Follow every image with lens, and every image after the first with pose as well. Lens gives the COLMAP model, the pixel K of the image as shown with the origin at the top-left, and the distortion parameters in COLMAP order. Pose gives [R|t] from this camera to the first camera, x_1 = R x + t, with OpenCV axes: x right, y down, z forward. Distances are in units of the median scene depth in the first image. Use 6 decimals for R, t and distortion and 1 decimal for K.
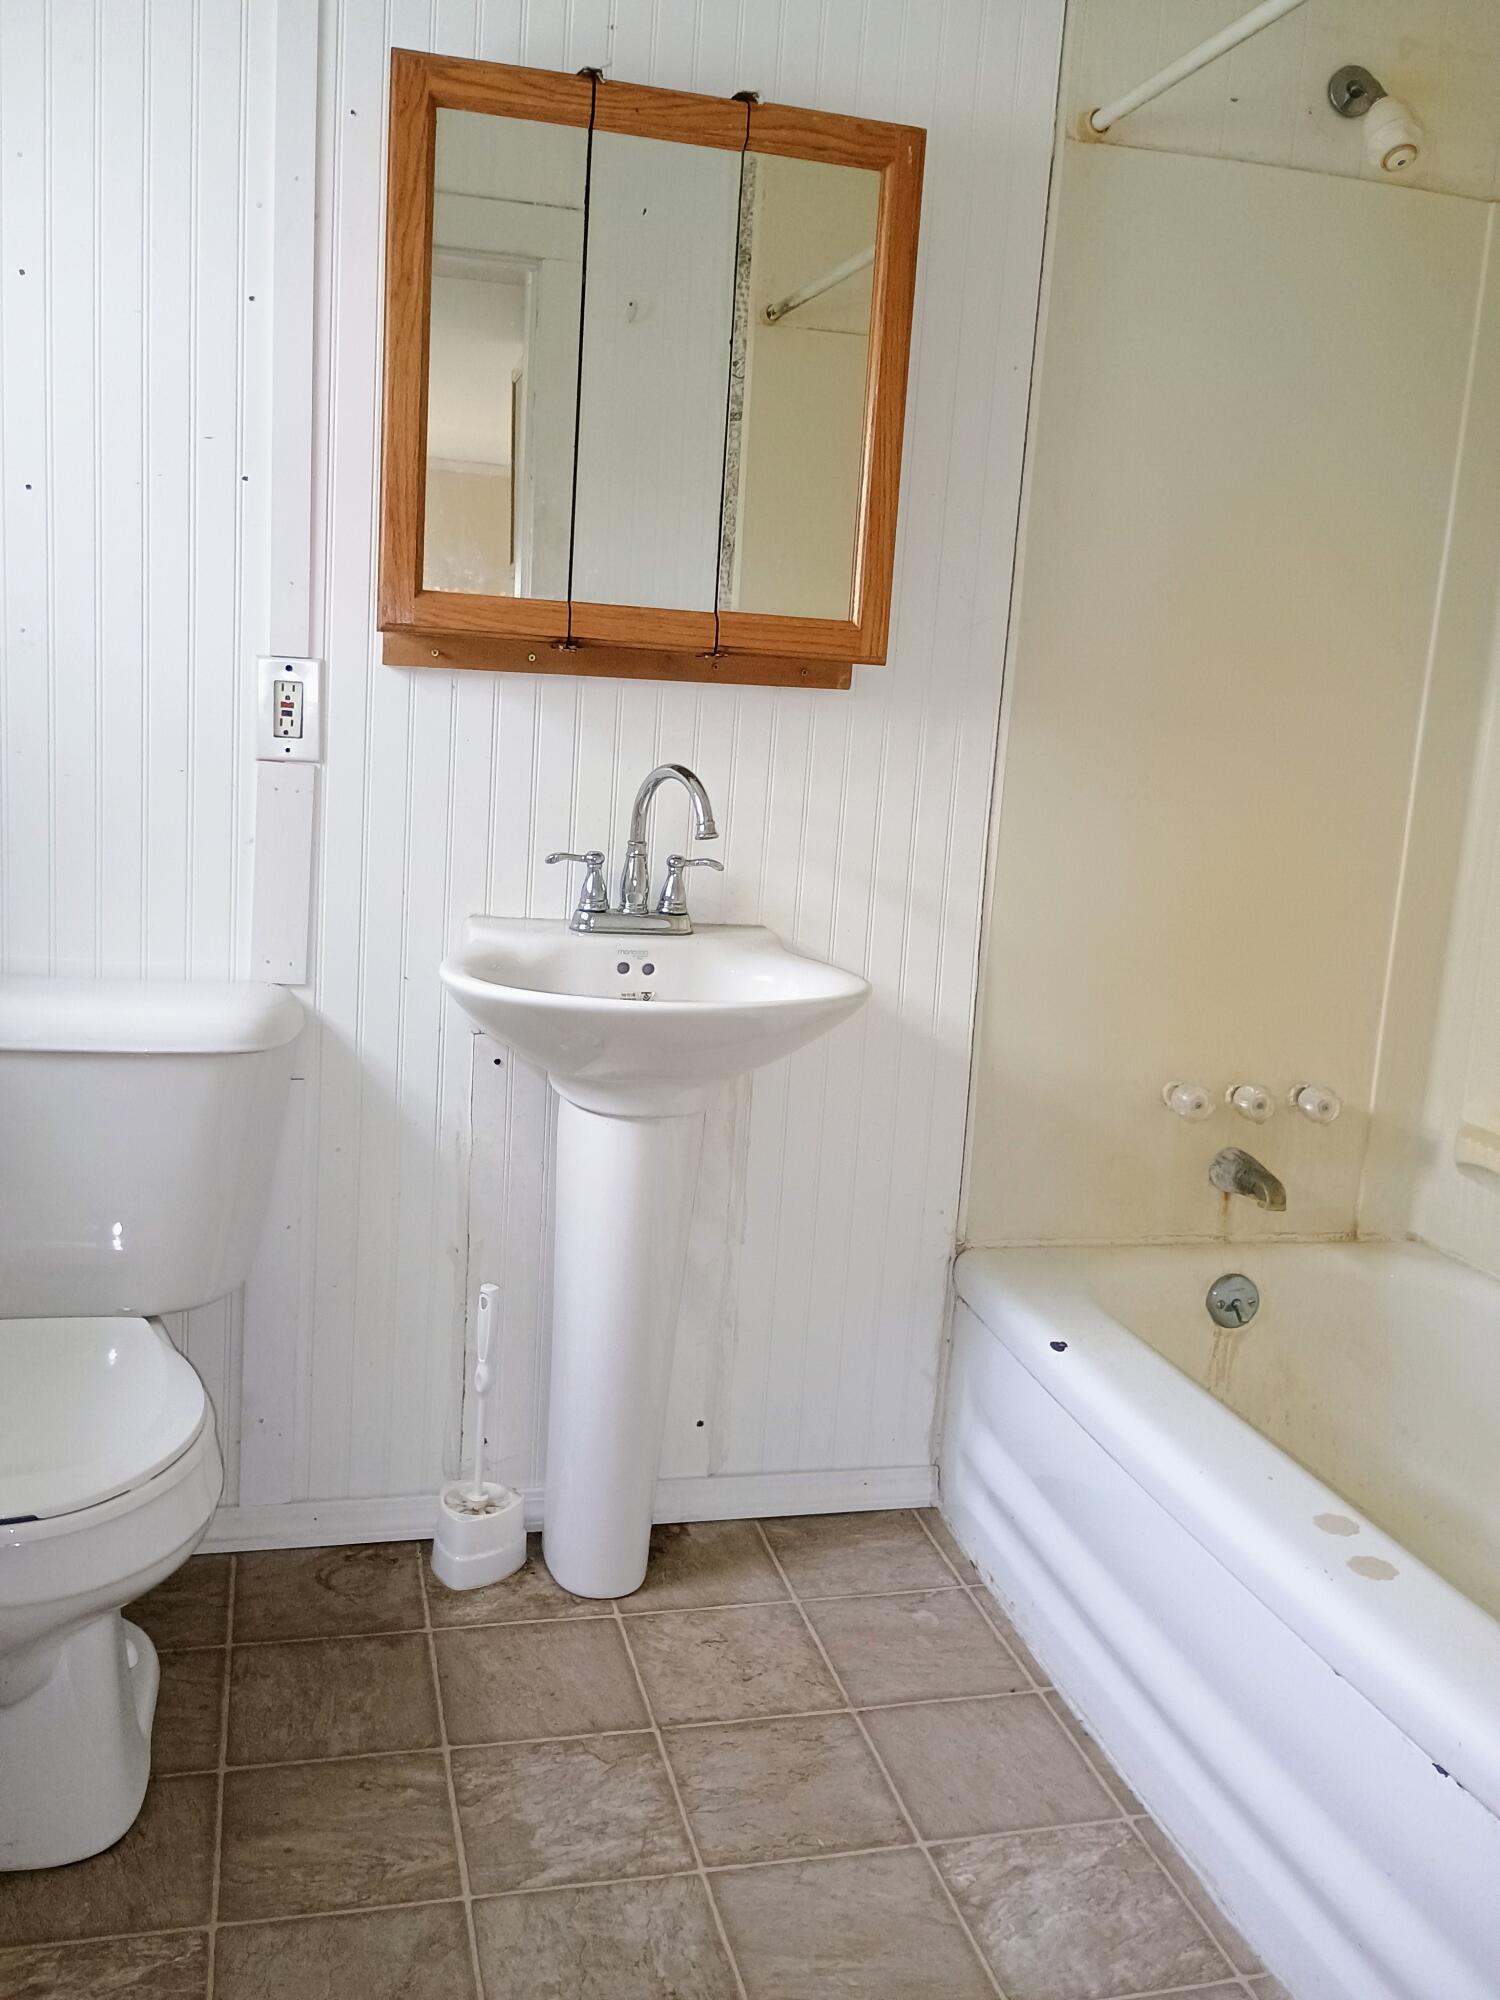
lens RADIAL K [[1696.0, 0, 750.0], [0, 1696.0, 1000.0], [0, 0, 1]] dist [0.018711, 0.003857]
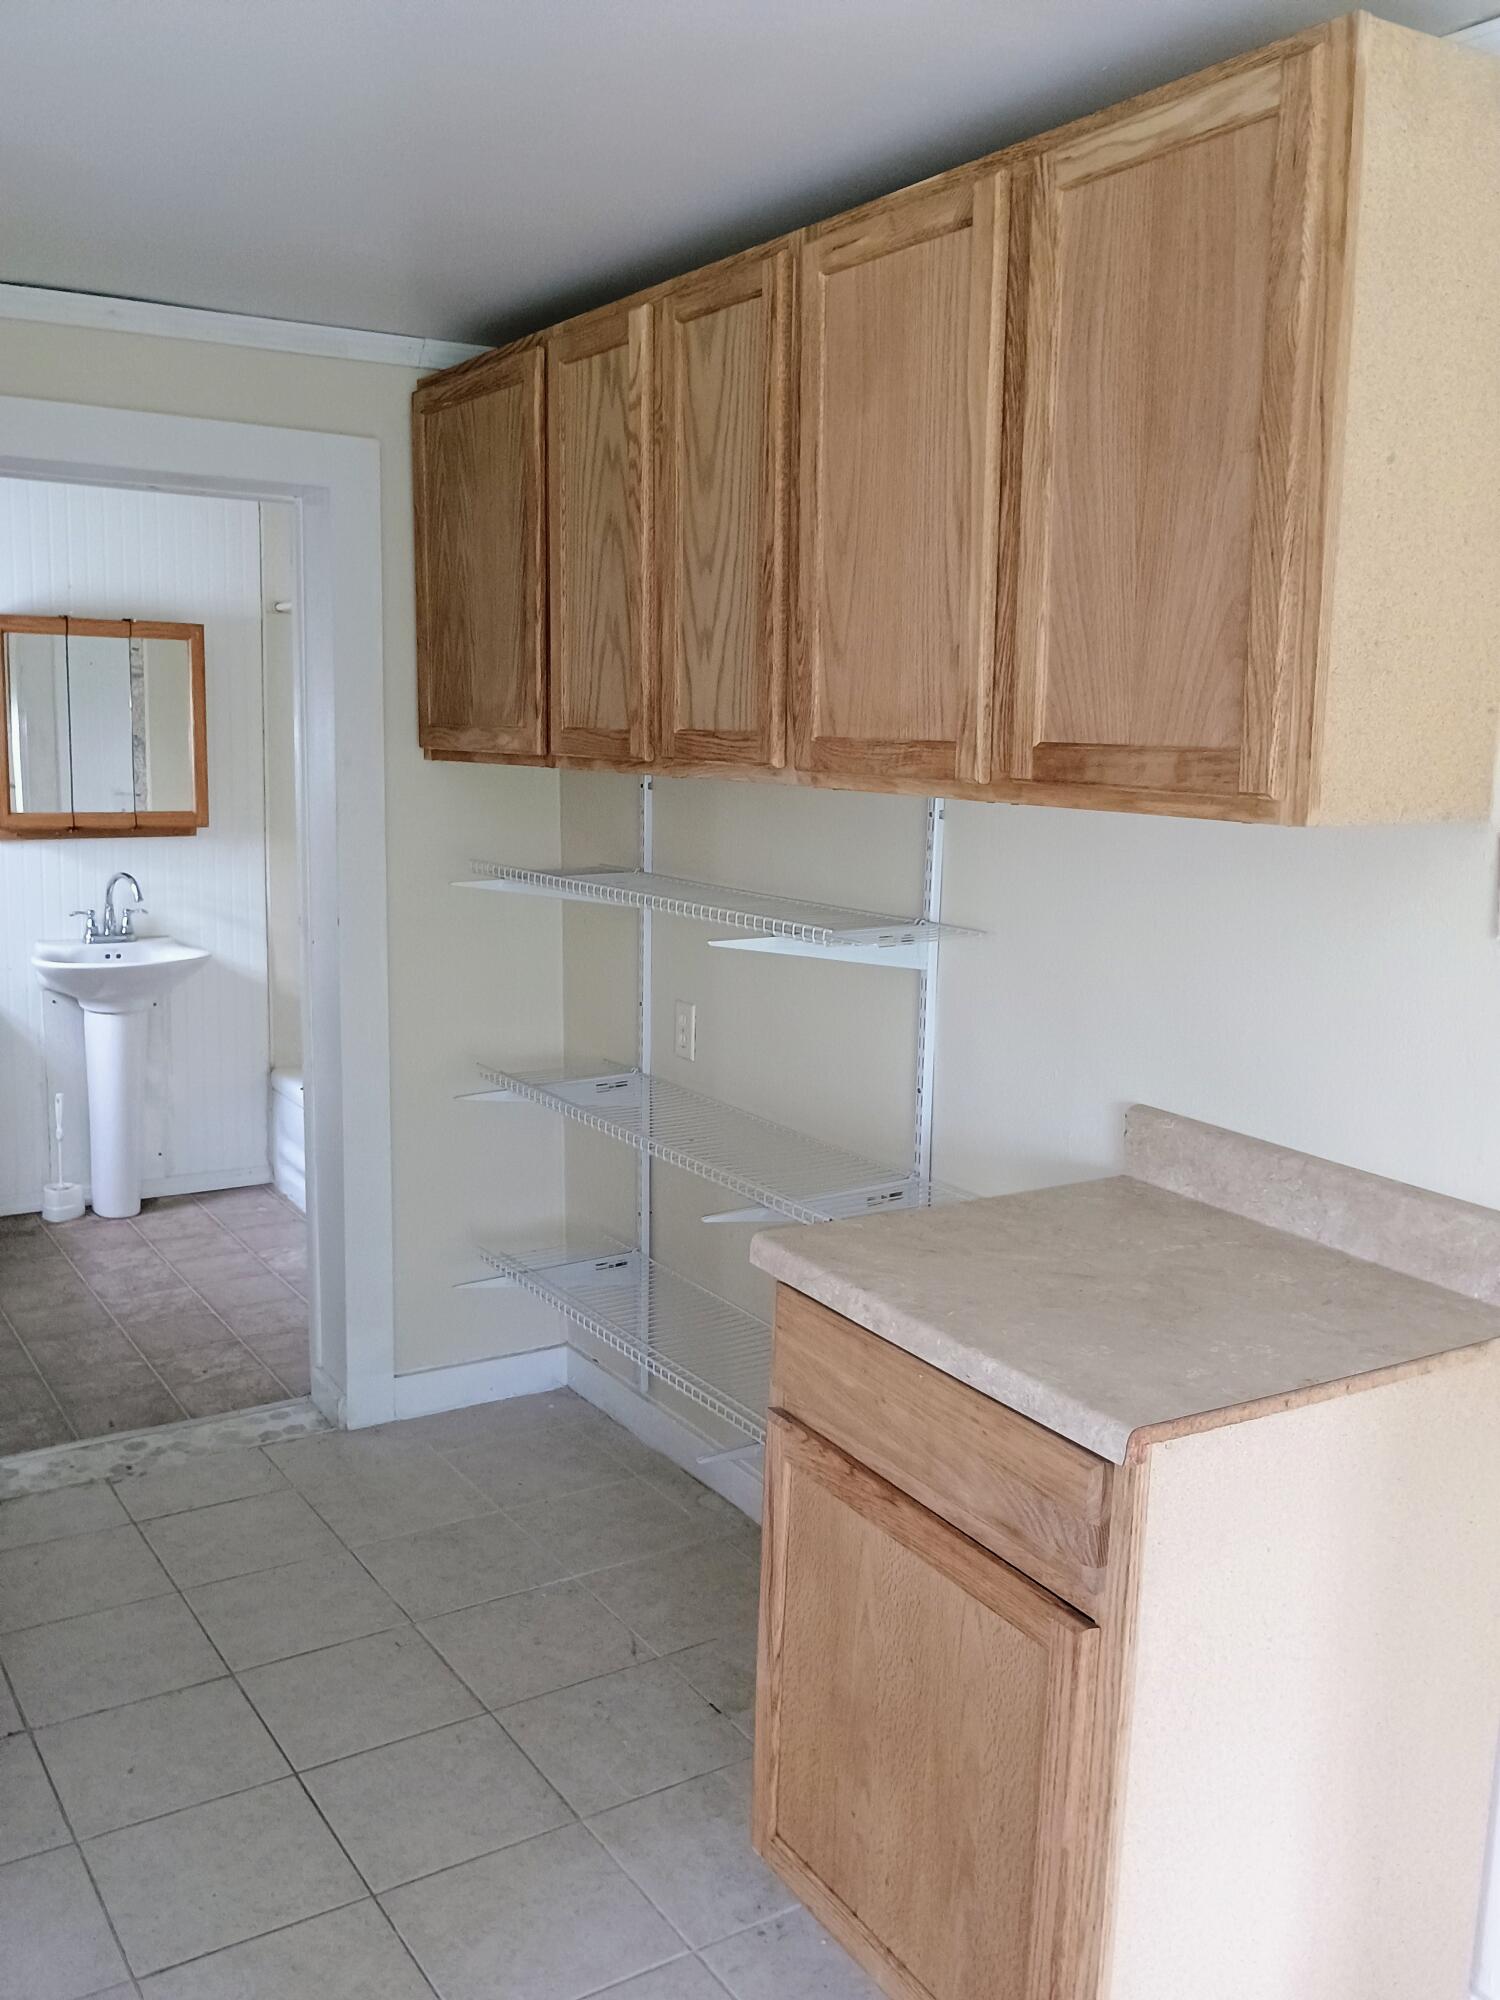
lens RADIAL K [[1696.0, 0, 750.0], [0, 1696.0, 1000.0], [0, 0, 1]] dist [0.018711, 0.003857]
pose [[0.951316, -0.084985, 0.296270, 0.073449], [0.088517, 0.996074, 0.001496, 0.121091], [-0.295234, 0.024802, 0.955103, -1.595045]]
